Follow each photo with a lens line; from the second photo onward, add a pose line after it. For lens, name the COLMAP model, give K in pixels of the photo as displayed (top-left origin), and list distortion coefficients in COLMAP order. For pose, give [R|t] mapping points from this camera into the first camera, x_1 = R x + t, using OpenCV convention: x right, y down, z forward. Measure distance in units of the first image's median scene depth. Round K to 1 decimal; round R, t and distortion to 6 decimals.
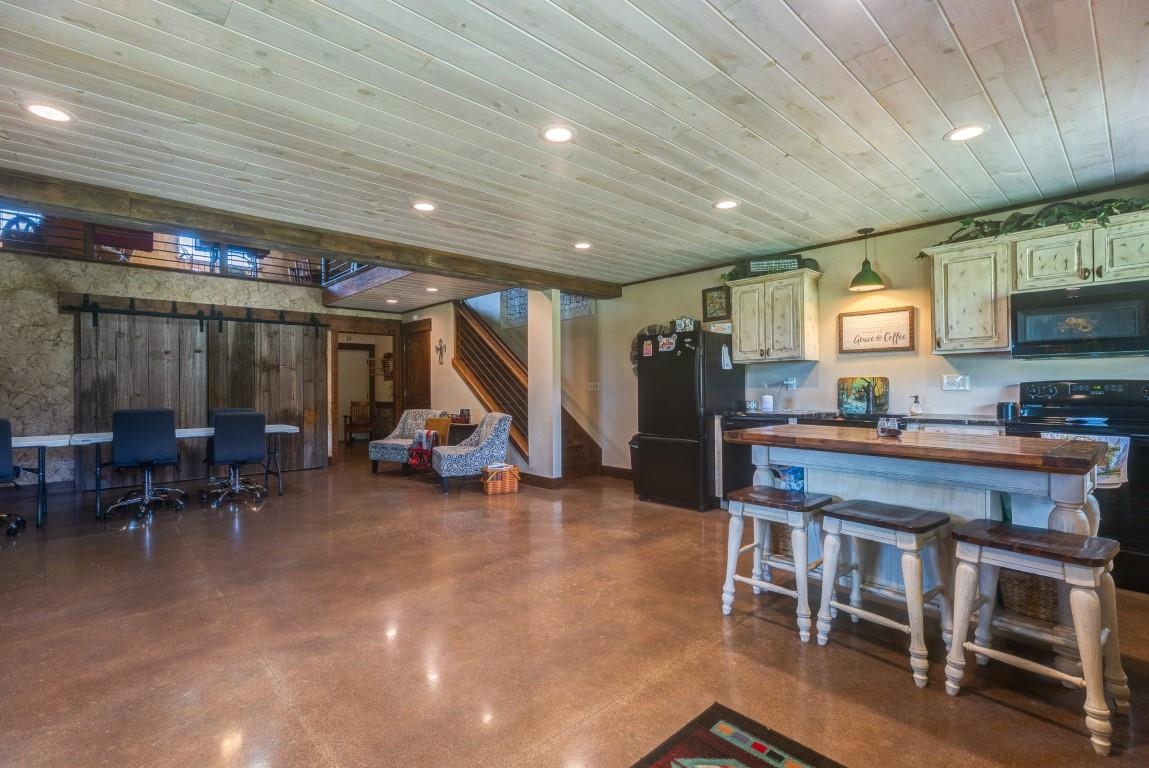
lens RADIAL K [[520.1, 0, 573.1], [0, 520.1, 382.8], [0, 0, 1]] dist [0.001863, 0.000246]
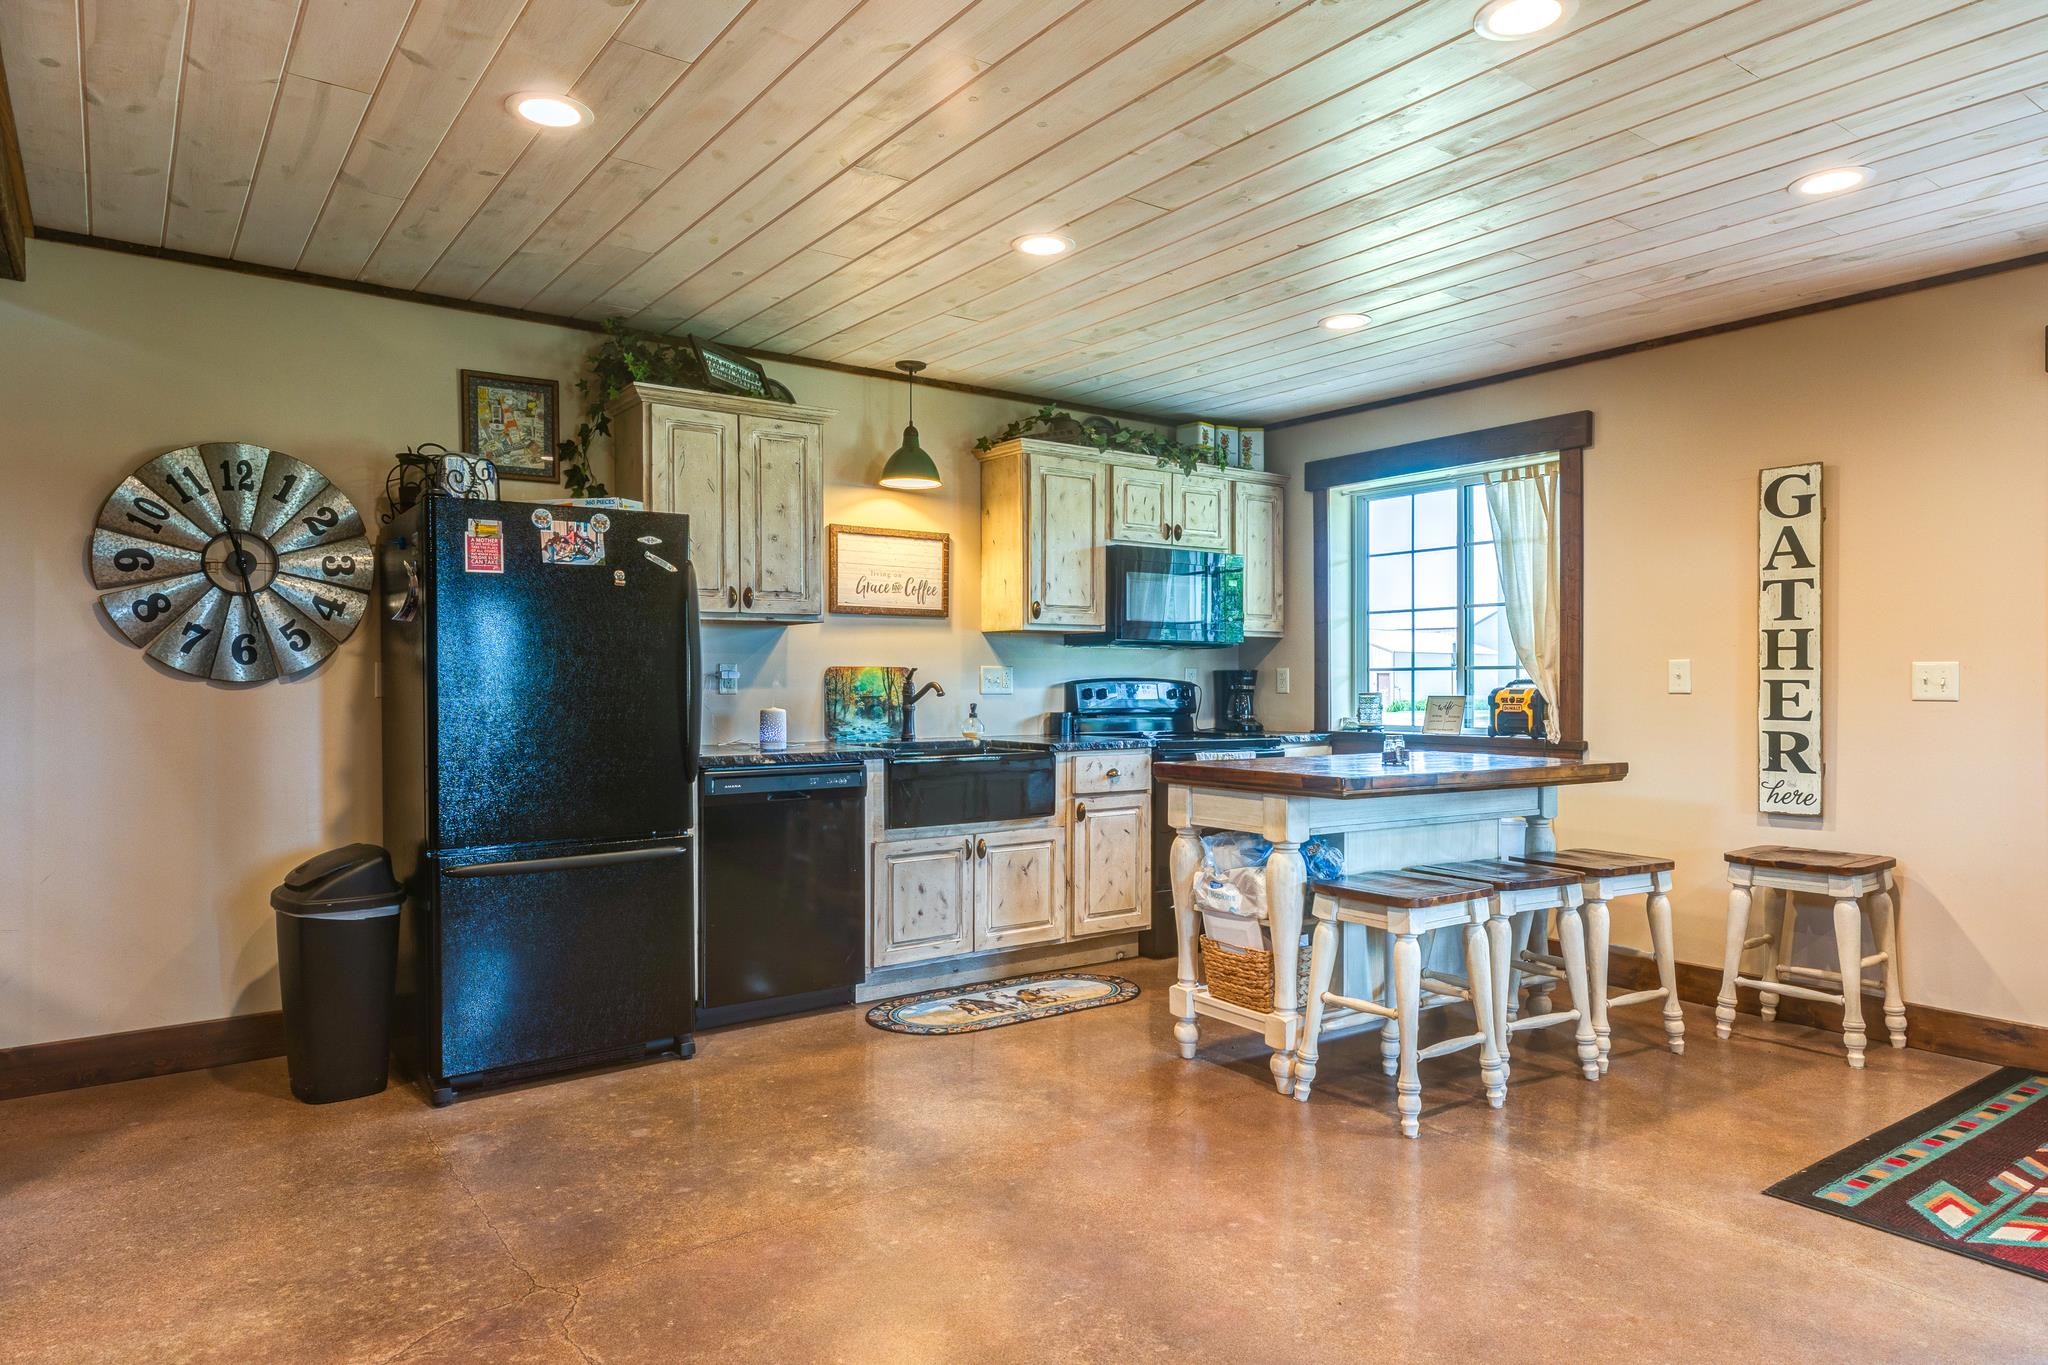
lens RADIAL K [[1259.0, 0, 1025.5], [0, 1259.0, 677.5], [0, 0, 1]] dist [0.007932, 0.000968]
pose [[0.110240, 0.012046, 0.993832, -0.592666], [-0.007489, 0.999908, -0.011289, 0.011326], [-0.993877, -0.006198, 0.110320, 0.764276]]
